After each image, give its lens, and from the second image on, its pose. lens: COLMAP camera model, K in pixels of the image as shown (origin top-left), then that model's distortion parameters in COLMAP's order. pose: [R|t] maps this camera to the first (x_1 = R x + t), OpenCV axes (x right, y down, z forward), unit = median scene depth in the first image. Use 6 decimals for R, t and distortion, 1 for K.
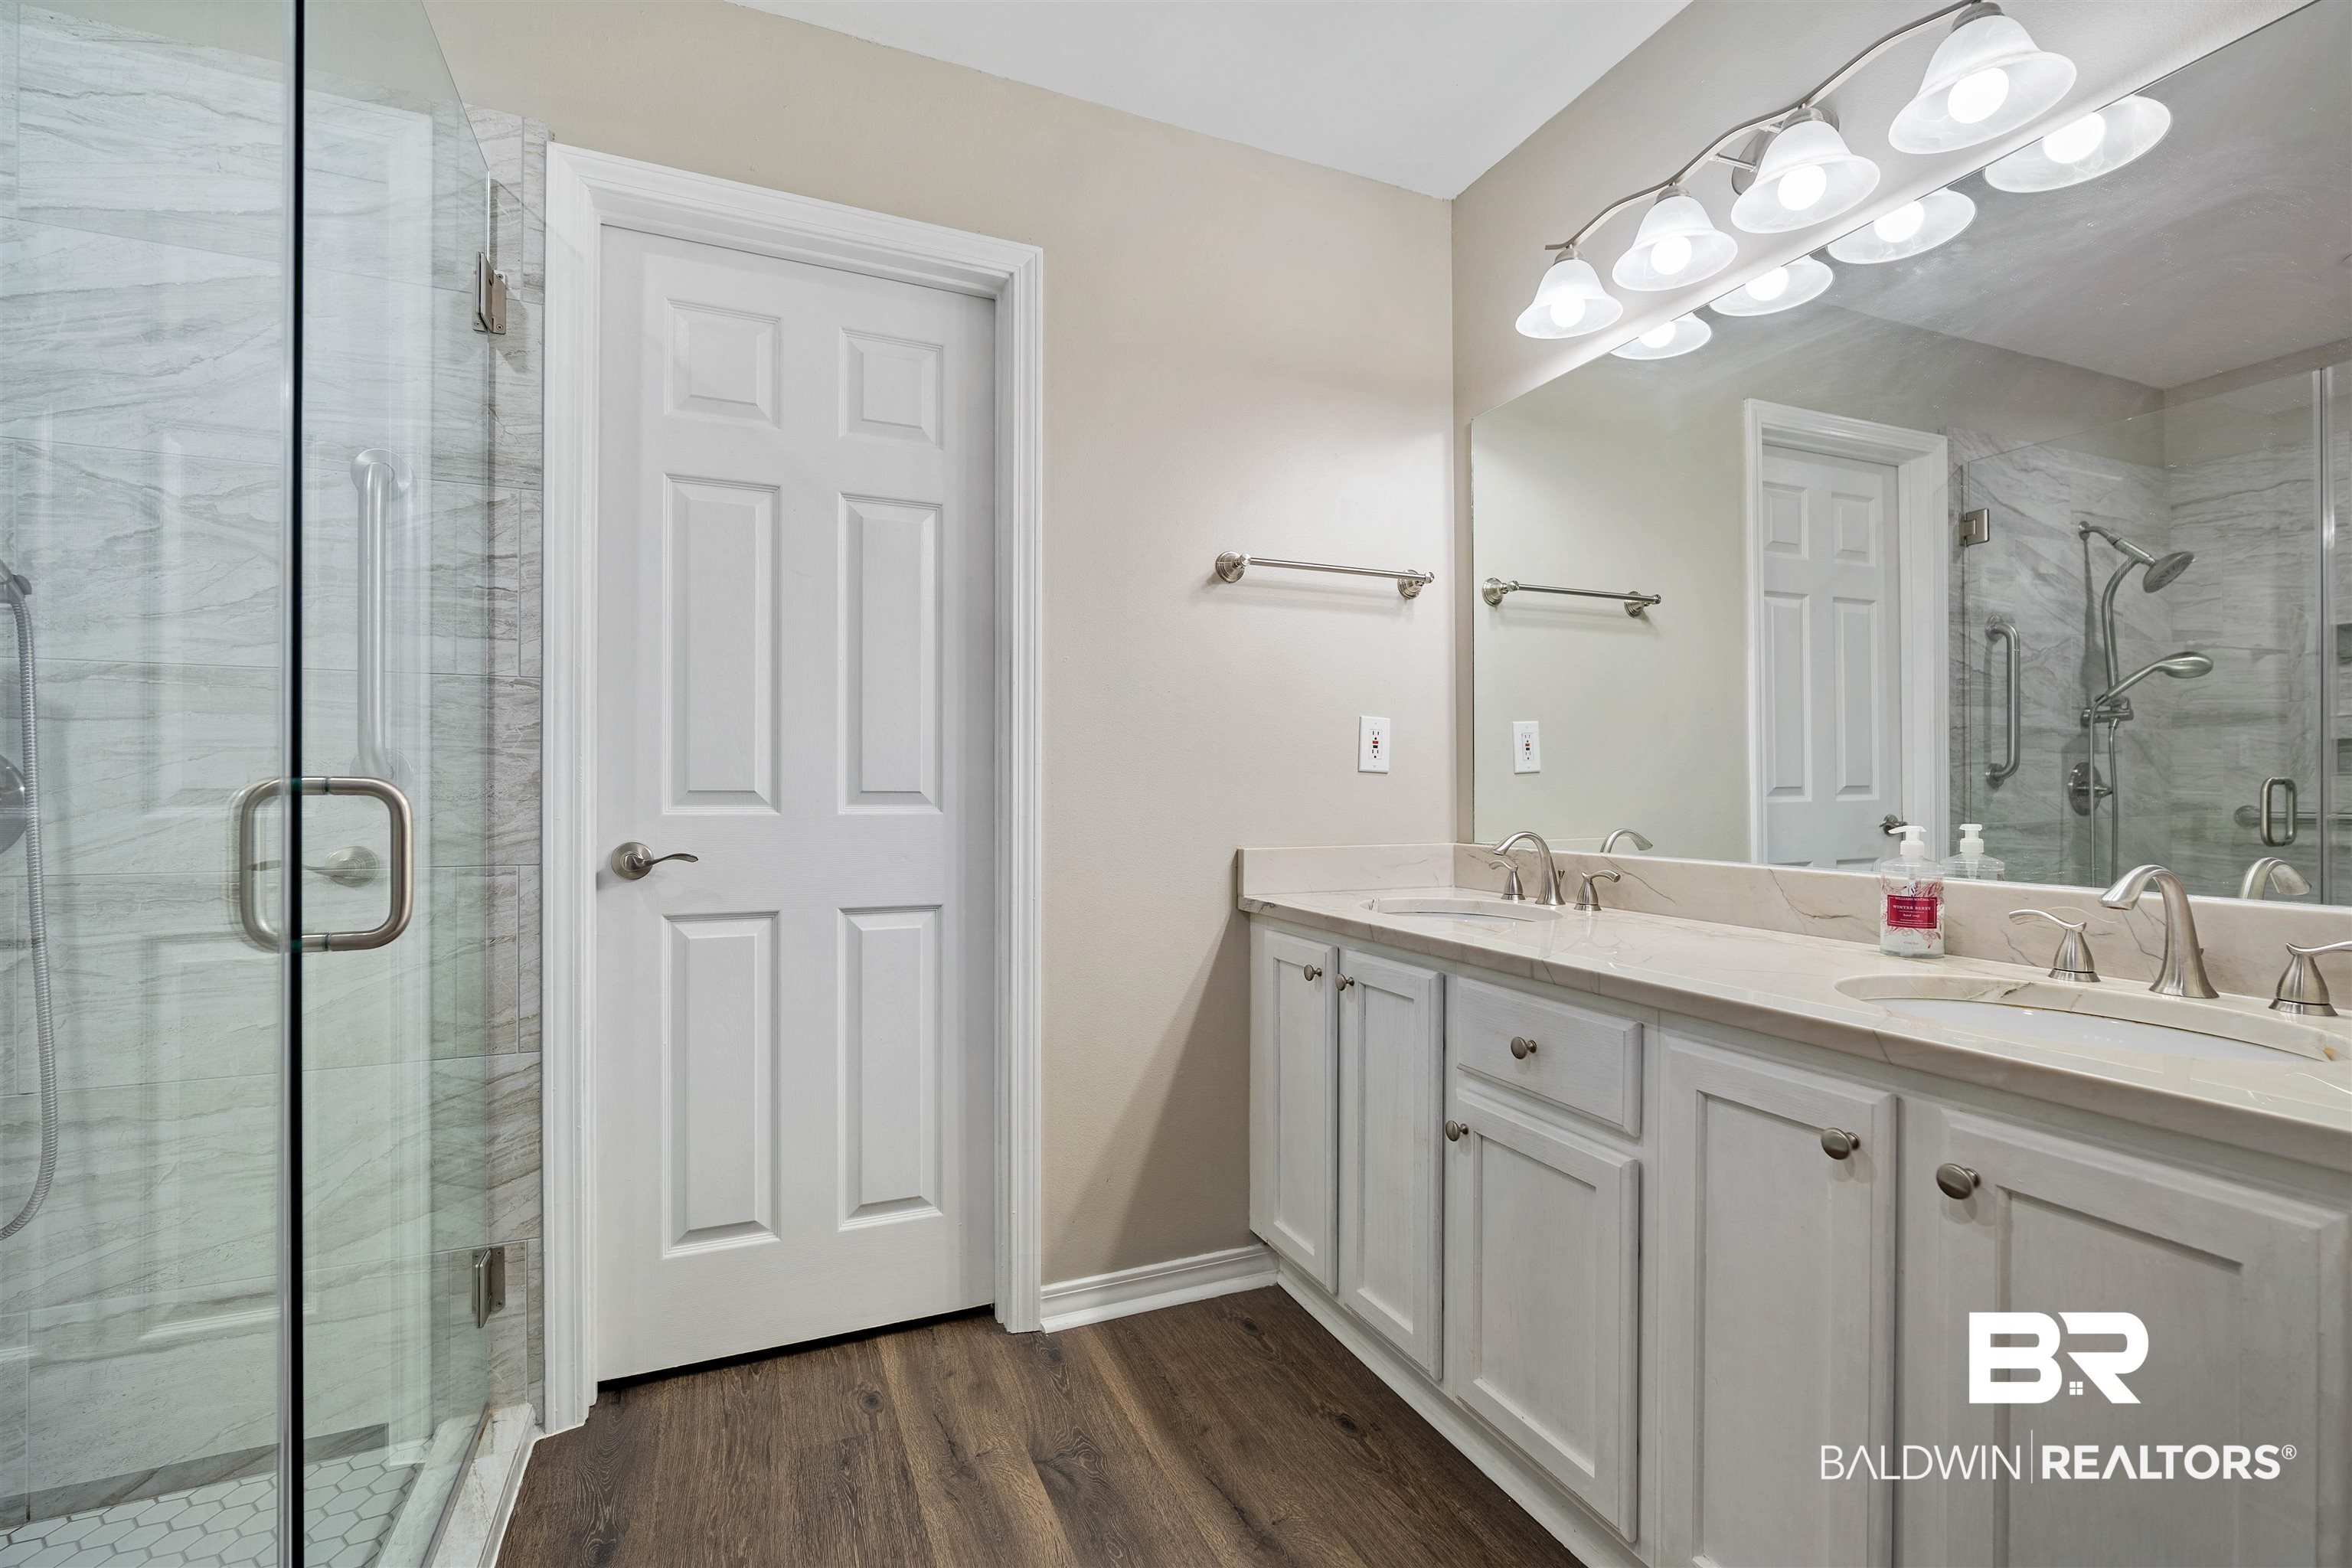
lens RADIAL K [[1025.9, 0, 1189.3], [0, 1025.9, 782.4], [0, 0, 1]] dist [-0.007847, -0.000139]
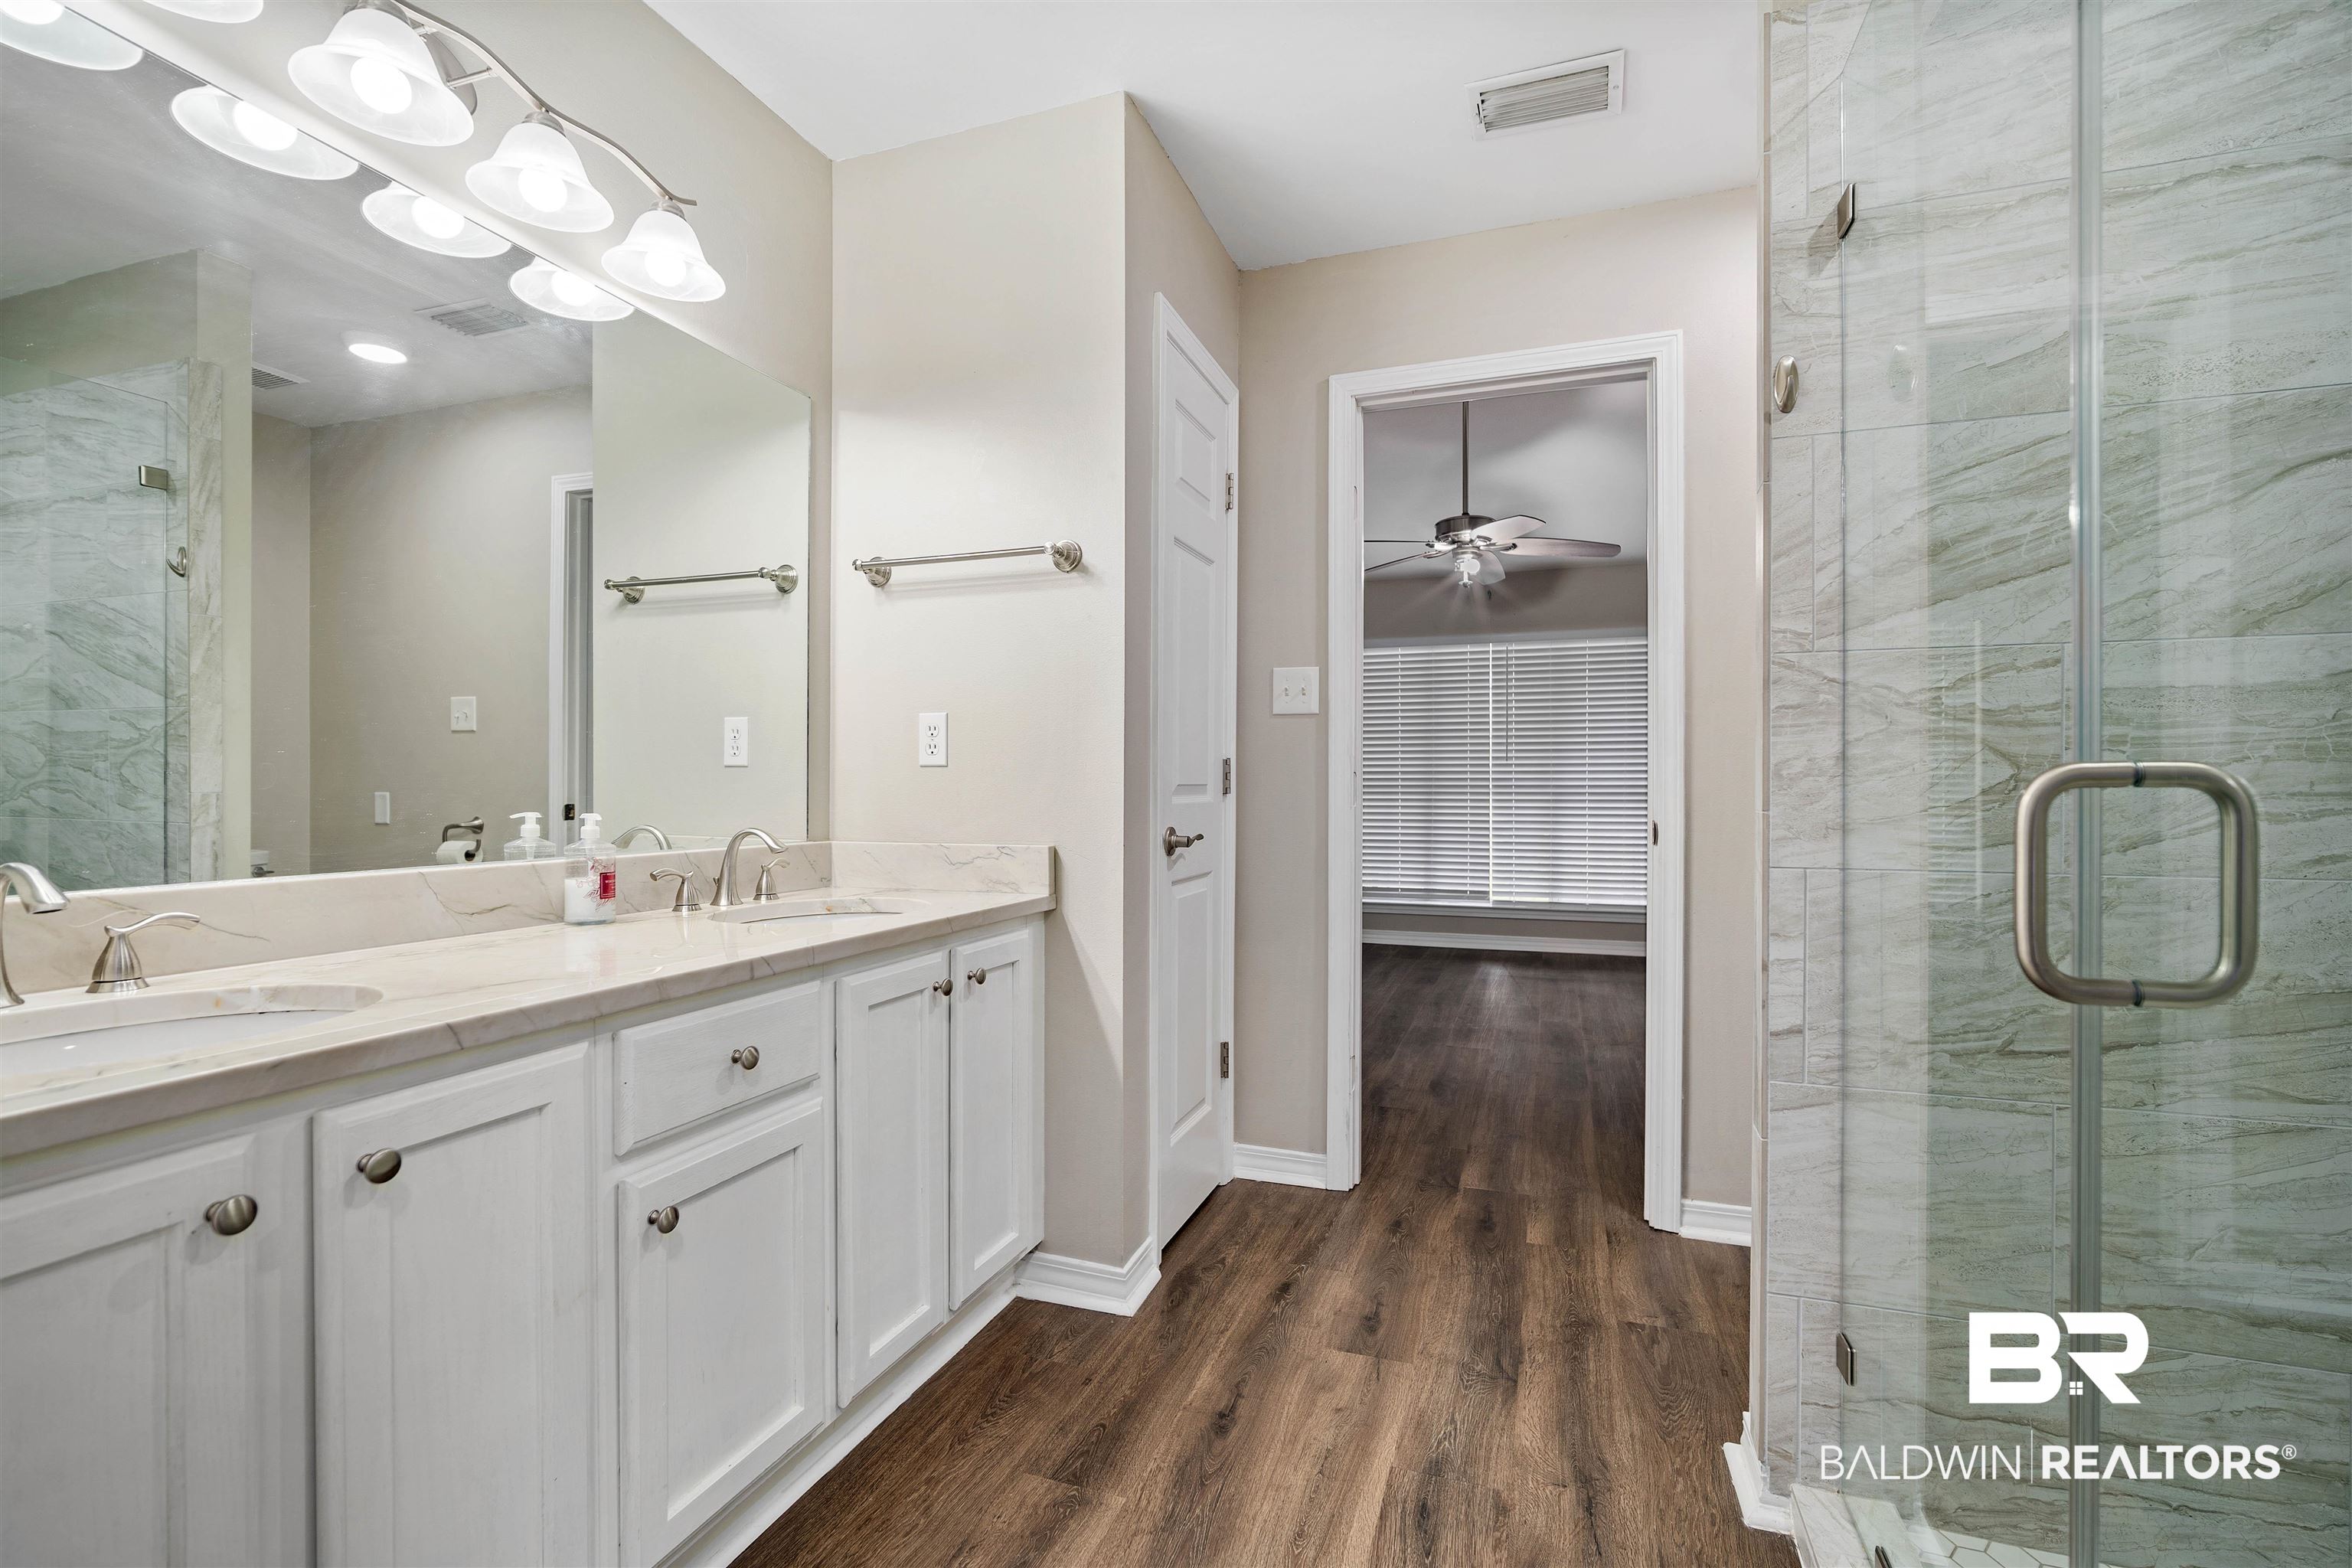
lens RADIAL K [[1034.7, 0, 1196.6], [0, 1034.7, 769.1], [0, 0, 1]] dist [-0.009103, -0.000318]
pose [[-0.730841, 0.007206, 0.682509, -0.620142], [-0.008075, 0.999783, -0.019202, 0.009659], [-0.682500, -0.019545, -0.730625, 1.409834]]
